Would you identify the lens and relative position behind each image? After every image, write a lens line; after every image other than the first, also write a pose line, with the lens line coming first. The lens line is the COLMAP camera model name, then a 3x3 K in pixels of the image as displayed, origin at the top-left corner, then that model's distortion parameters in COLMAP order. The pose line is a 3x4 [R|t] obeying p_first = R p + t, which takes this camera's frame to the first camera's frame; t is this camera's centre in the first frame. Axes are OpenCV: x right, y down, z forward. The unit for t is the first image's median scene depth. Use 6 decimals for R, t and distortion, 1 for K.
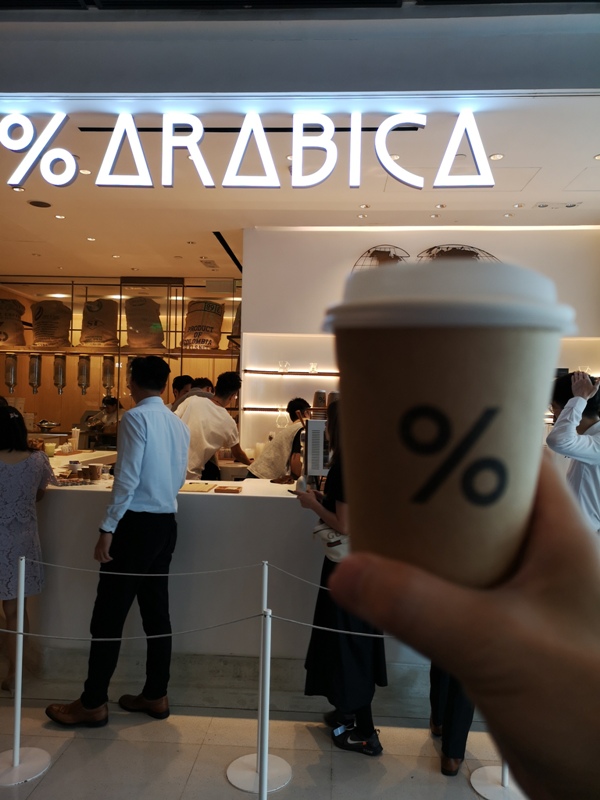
lens RADIAL K [[627.3, 0, 300.0], [0, 627.3, 400.0], [0, 0, 1]] dist [-0.001306, -0.003083]
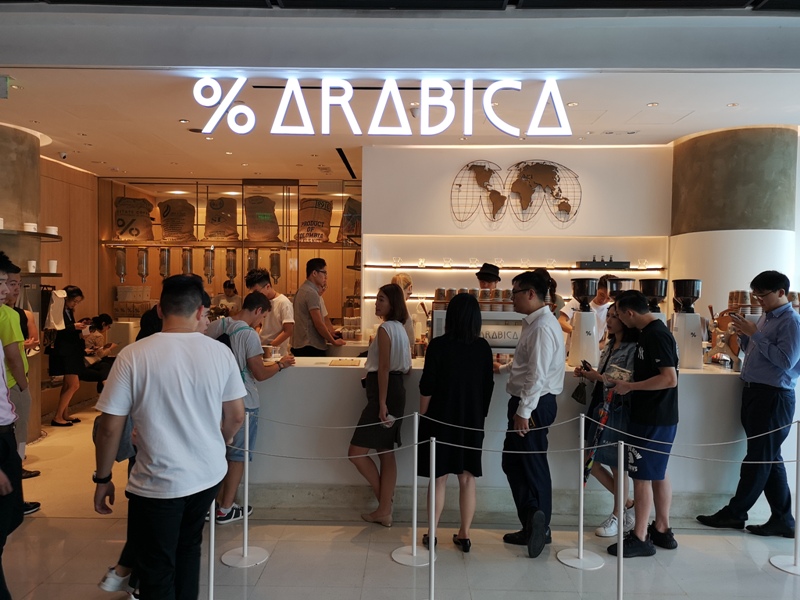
lens RADIAL K [[627.3, 0, 405.1], [0, 627.3, 299.7], [0, 0, 1]] dist [-0.001306, -0.003083]
pose [[0.998865, -0.012748, 0.045886, -0.108069], [0.011000, 0.999212, 0.038143, -0.042374], [-0.046336, -0.037595, 0.998218, -0.325399]]
